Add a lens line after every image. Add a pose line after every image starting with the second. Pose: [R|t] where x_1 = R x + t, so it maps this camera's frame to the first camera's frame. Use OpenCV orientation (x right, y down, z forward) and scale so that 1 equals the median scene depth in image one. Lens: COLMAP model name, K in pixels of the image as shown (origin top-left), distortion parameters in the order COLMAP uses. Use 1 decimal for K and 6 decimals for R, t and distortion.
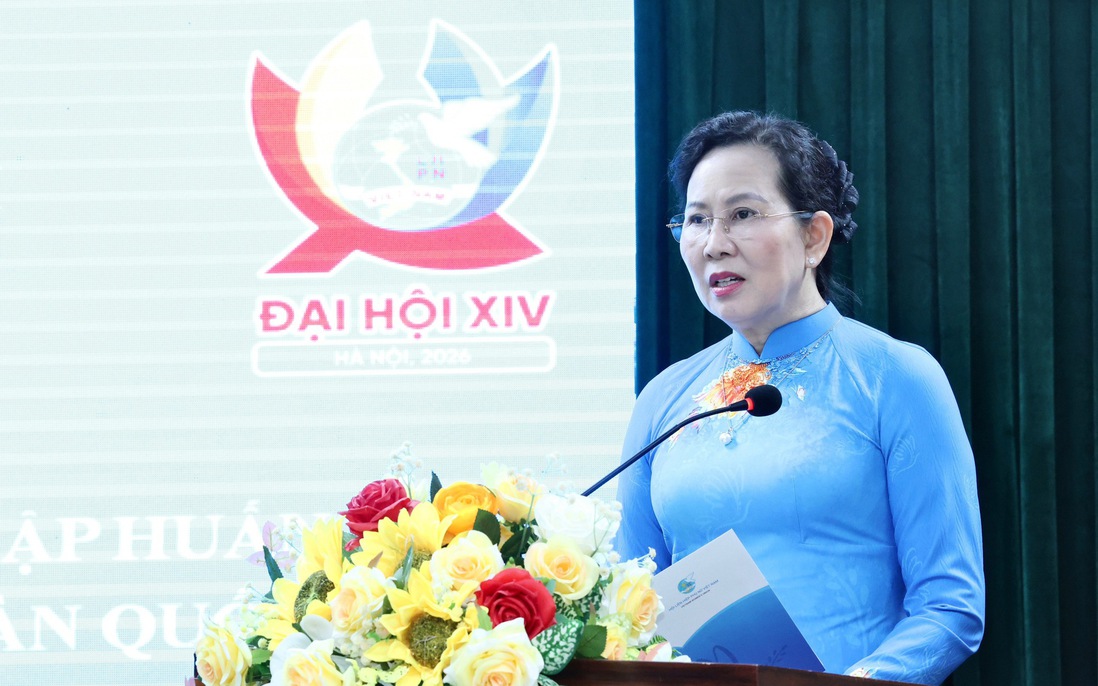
lens RADIAL K [[3884.2, 0, 618.4], [0, 3884.2, 343.2], [0, 0, 1]] dist [0.497373, -0.656479]
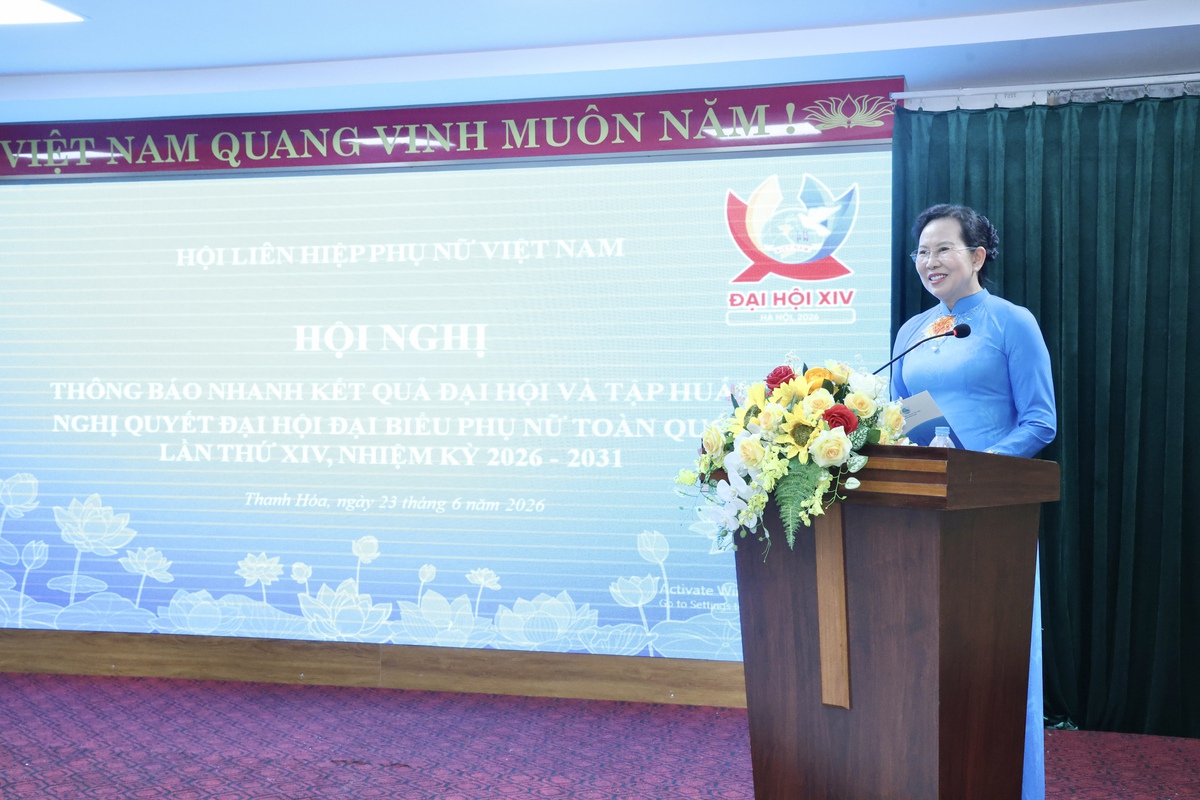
lens RADIAL K [[1481.8, 0, 600.0], [0, 1481.8, 400.0], [0, 0, 1]] dist [-0.007854, -0.011738]
pose [[0.984428, 0.014029, -0.175225, -0.012218], [-0.005977, 0.998905, 0.046396, 0.014721], [0.175684, -0.044626, 0.983435, 0.109643]]
